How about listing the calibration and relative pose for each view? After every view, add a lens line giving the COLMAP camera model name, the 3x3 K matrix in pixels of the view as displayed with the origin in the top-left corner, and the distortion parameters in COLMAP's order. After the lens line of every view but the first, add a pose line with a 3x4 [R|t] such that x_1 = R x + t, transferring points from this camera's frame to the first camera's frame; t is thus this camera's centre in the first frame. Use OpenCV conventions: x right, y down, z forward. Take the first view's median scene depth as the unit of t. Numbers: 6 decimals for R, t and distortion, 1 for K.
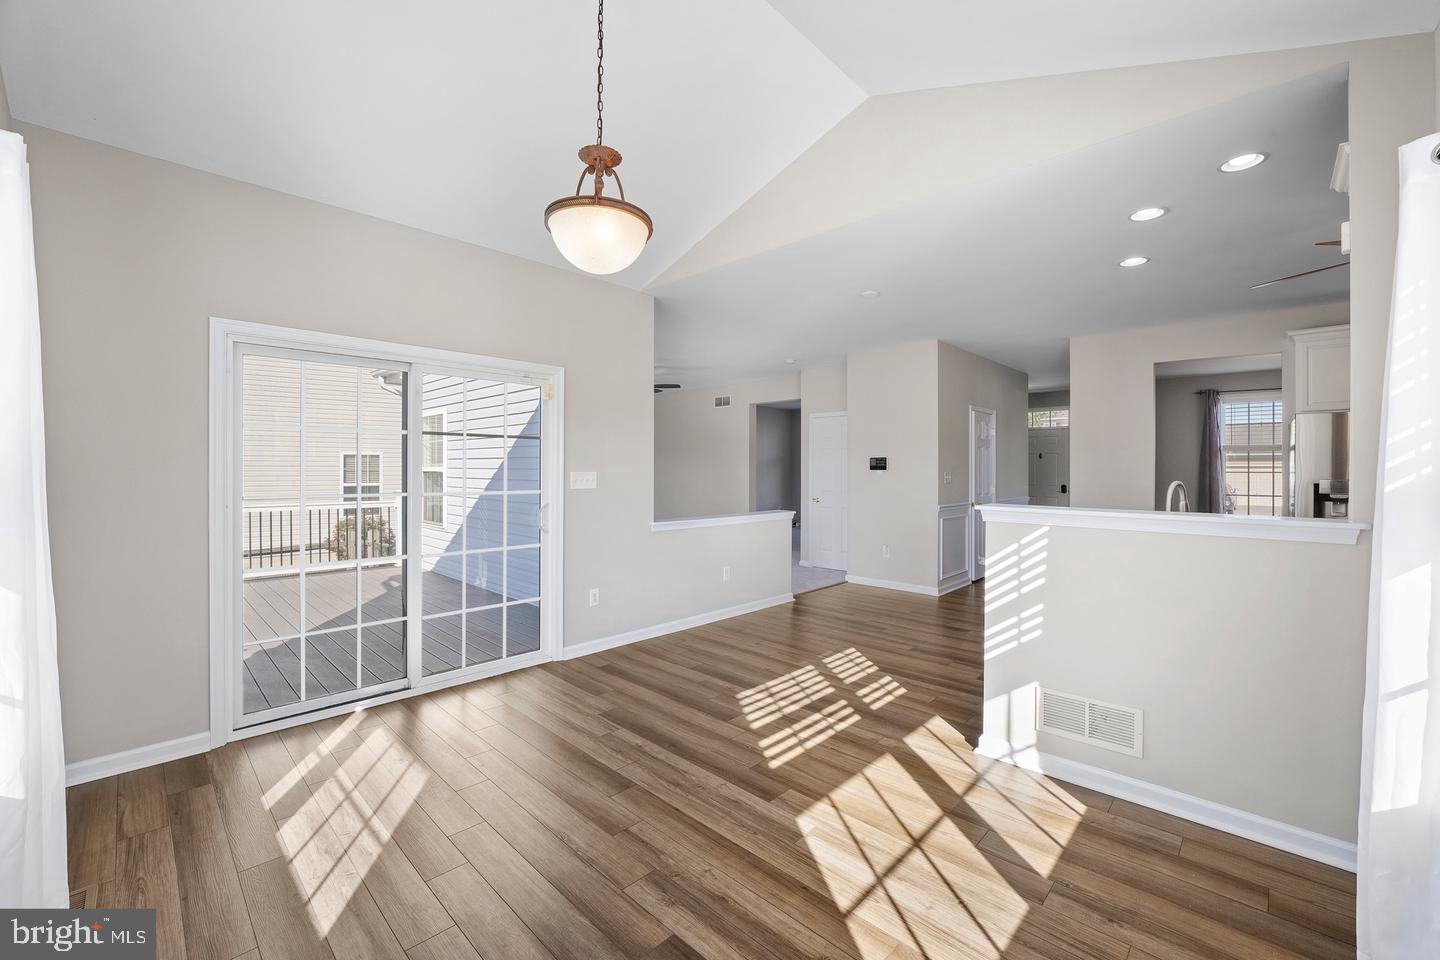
lens RADIAL K [[582.7, 0, 719.0], [0, 582.7, 469.8], [0, 0, 1]] dist [-0.029900, 0.005607]
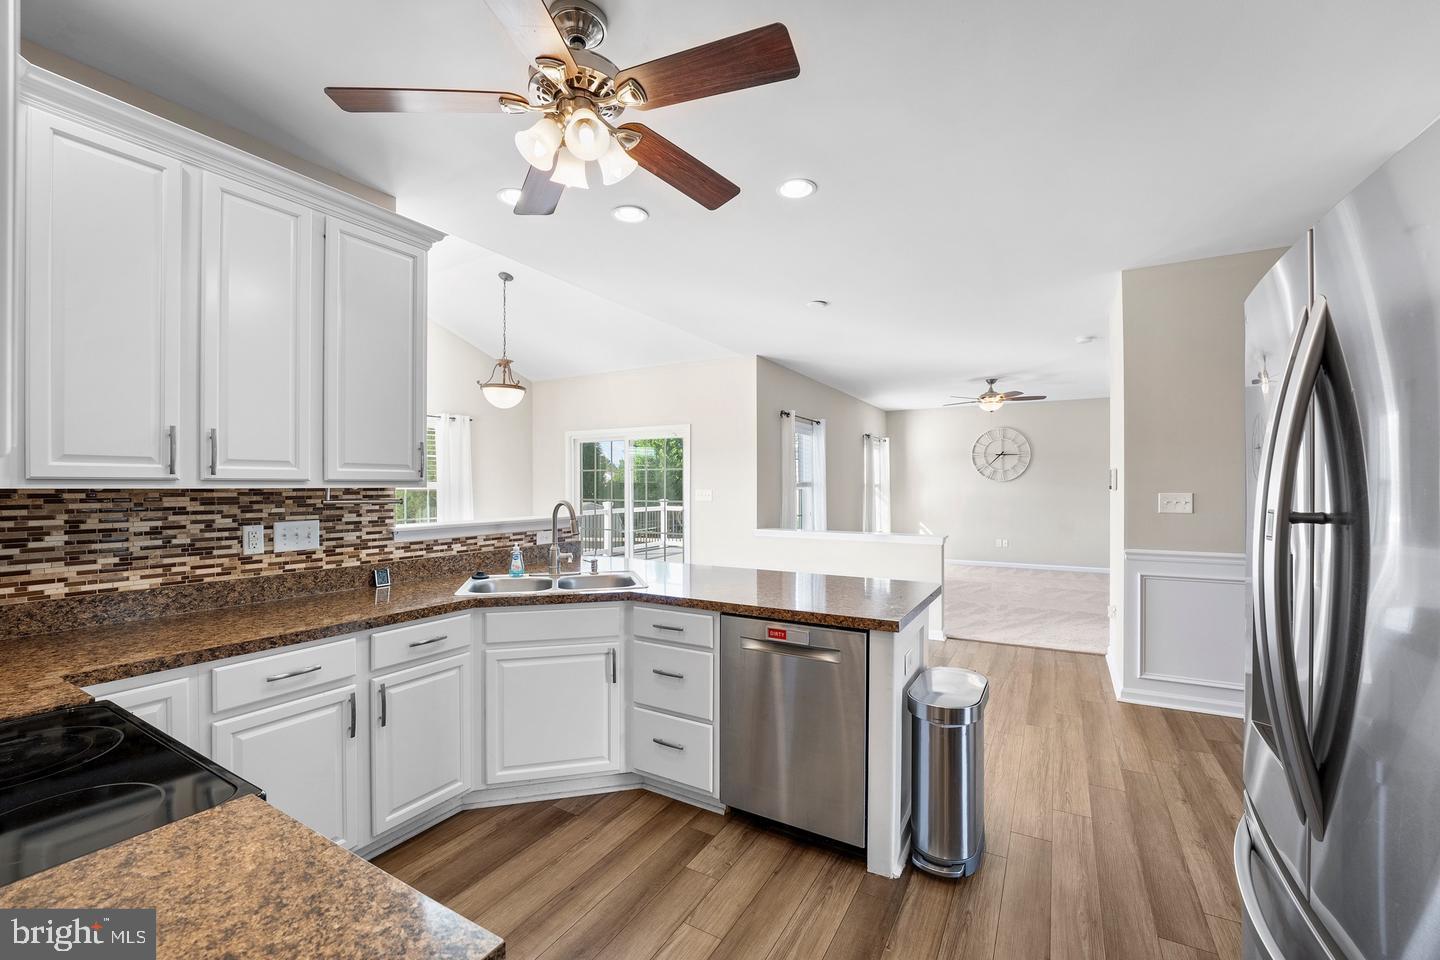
lens RADIAL K [[584.1, 0, 717.7], [0, 584.1, 485.0], [0, 0, 1]] dist [-0.017203, 0.000405]
pose [[0.235130, -0.004323, -0.971954, 2.042226], [-0.001916, 0.999986, -0.004911, -0.003012], [0.971962, 0.003017, 0.235118, 1.100620]]
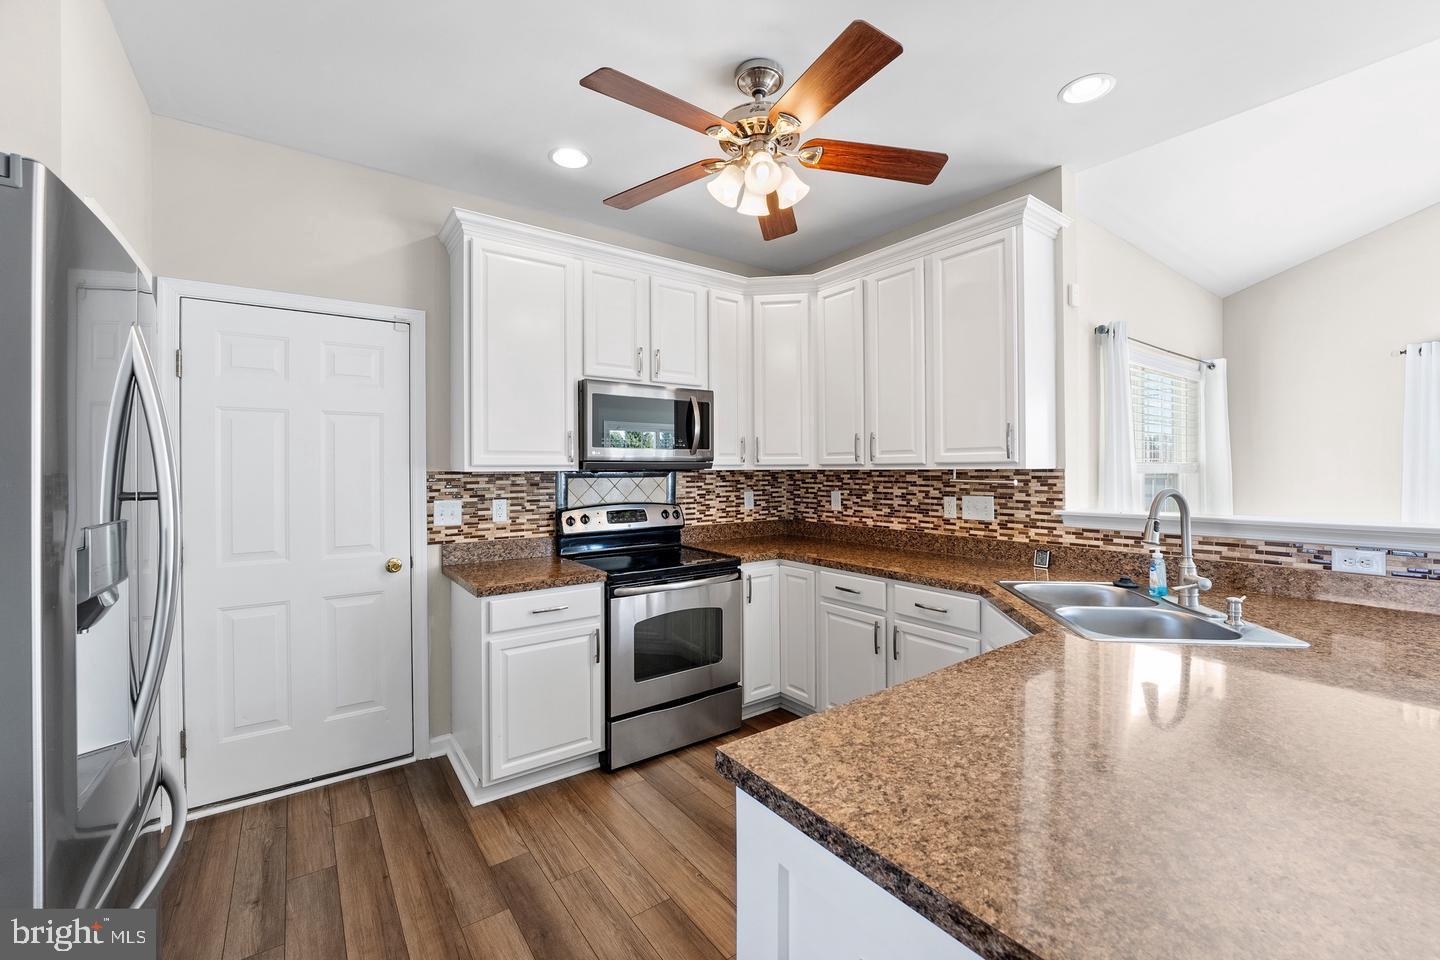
lens RADIAL K [[582.7, 0, 719.0], [0, 582.7, 469.8], [0, 0, 1]] dist [-0.029900, 0.005607]
pose [[-0.984390, 0.002440, 0.175984, 1.283090], [0.003388, 0.999981, 0.005090, -0.007551], [-0.175968, 0.005607, -0.984380, 1.874912]]
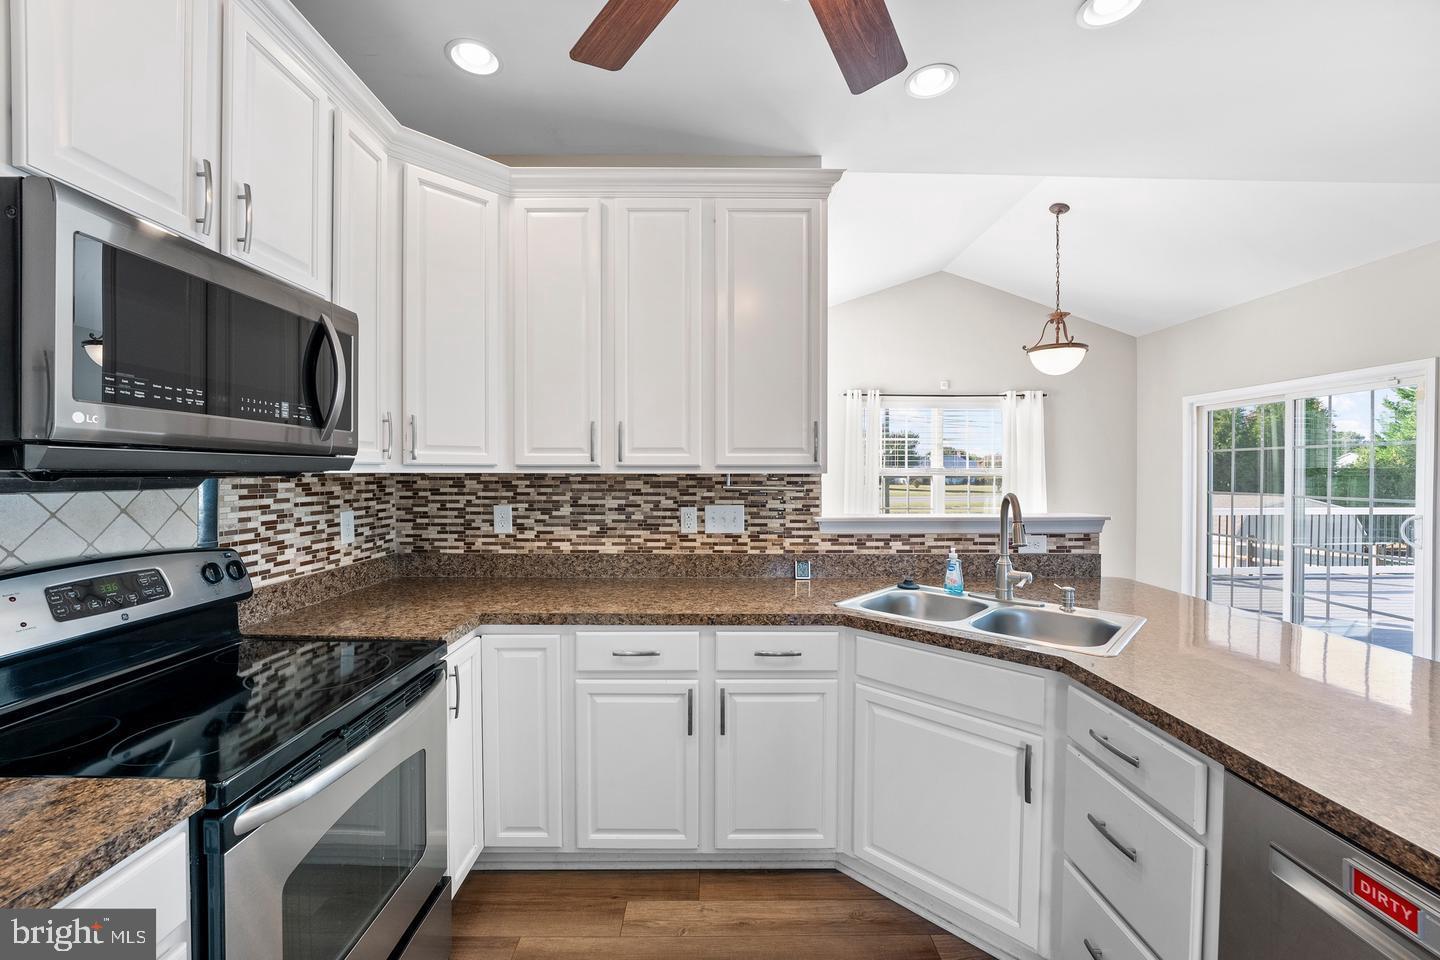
lens RADIAL K [[579.6, 0, 719.0], [0, 579.6, 477.7], [0, 0, 1]] dist [-0.020869, 0.000270]
pose [[-0.717125, 0.002764, -0.696939, 1.667088], [-0.005559, 0.999938, 0.009686, -0.003892], [0.696922, 0.010820, -0.717065, 1.354092]]
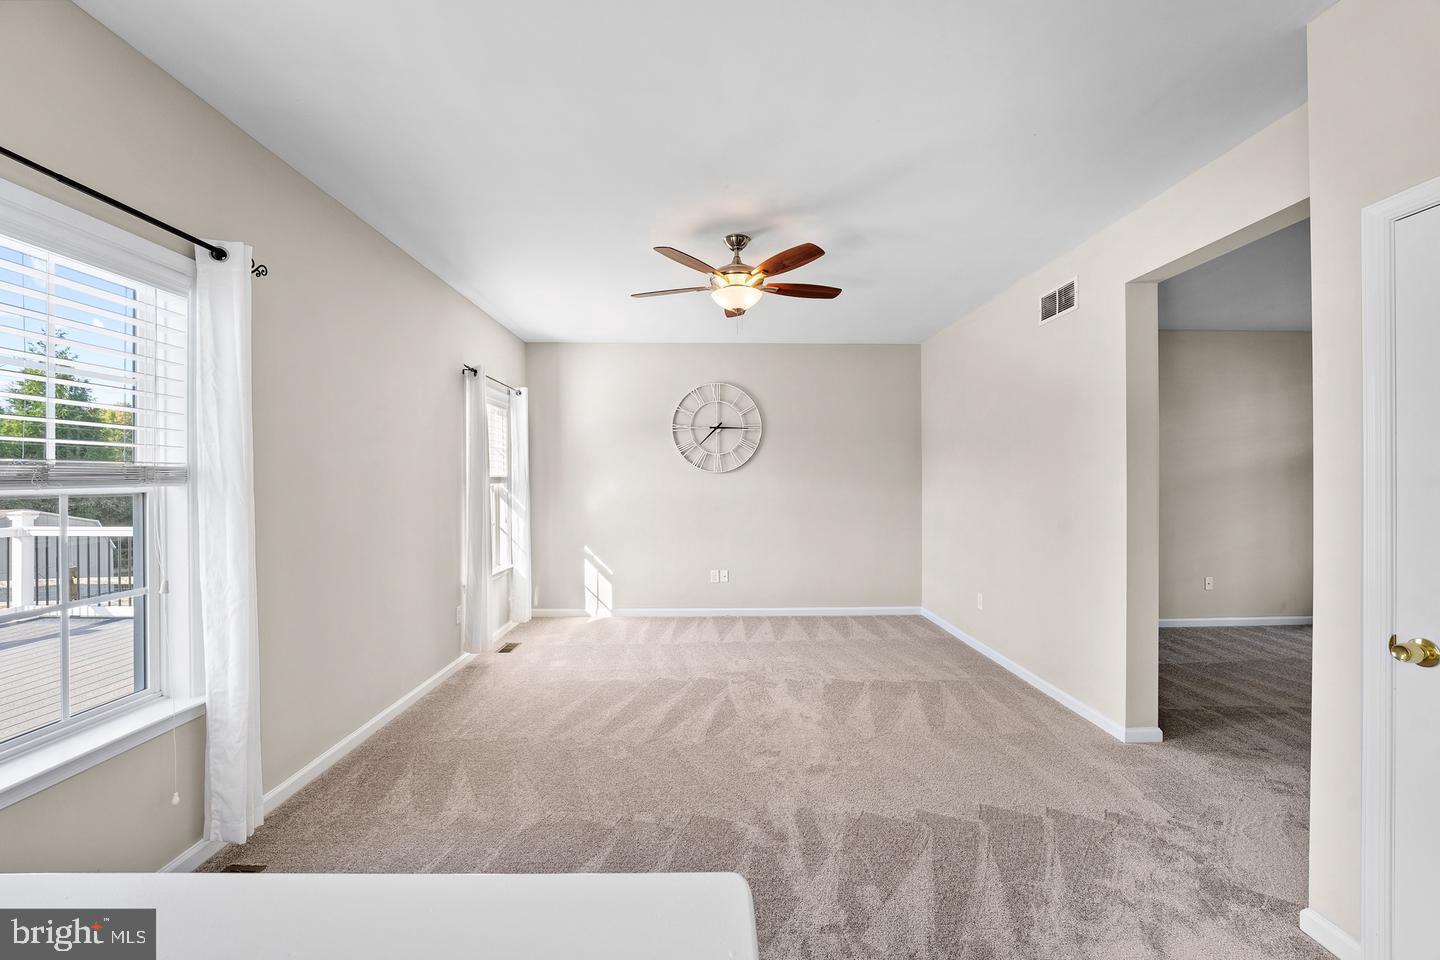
lens RADIAL K [[576.7, 0, 722.3], [0, 576.7, 481.3], [0, 0, 1]] dist [-0.027784, 0.000130]
pose [[0.711408, -0.000500, -0.702779, 0.398055], [-0.000696, 0.999999, -0.001416, -0.011386], [0.702778, 0.001497, 0.711407, 2.194571]]
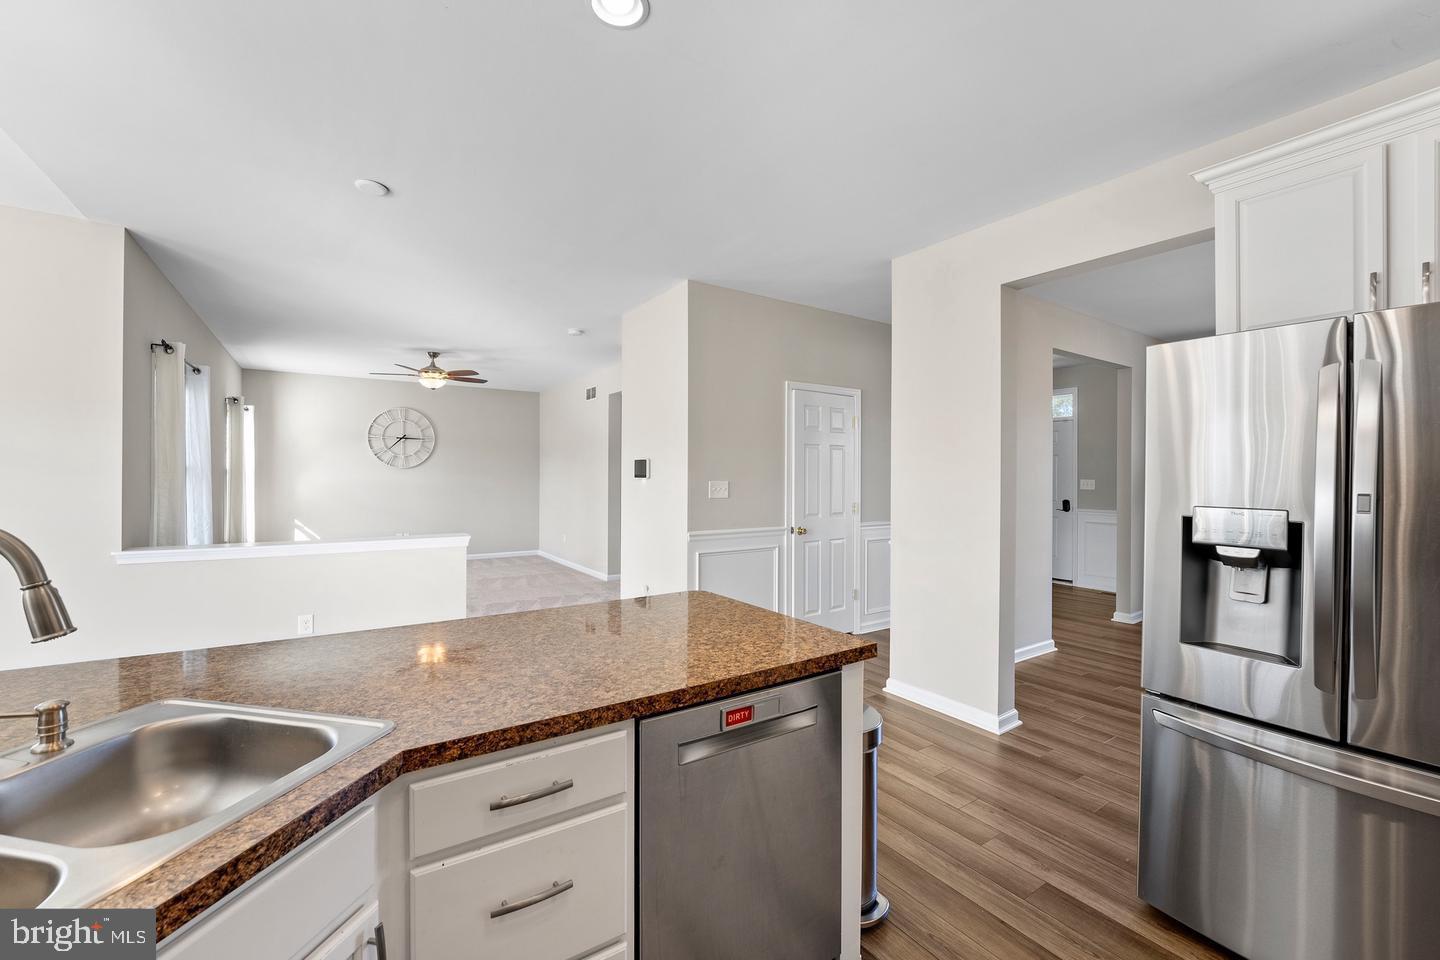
lens RADIAL K [[588.5, 0, 722.7], [0, 588.5, 470.6], [0, 0, 1]] dist [-0.027071, 0.005952]
pose [[0.978340, 0.002328, -0.206992, 1.319195], [-0.004927, 0.999915, -0.012038, -0.002911], [0.206946, 0.012797, 0.978269, 0.864626]]
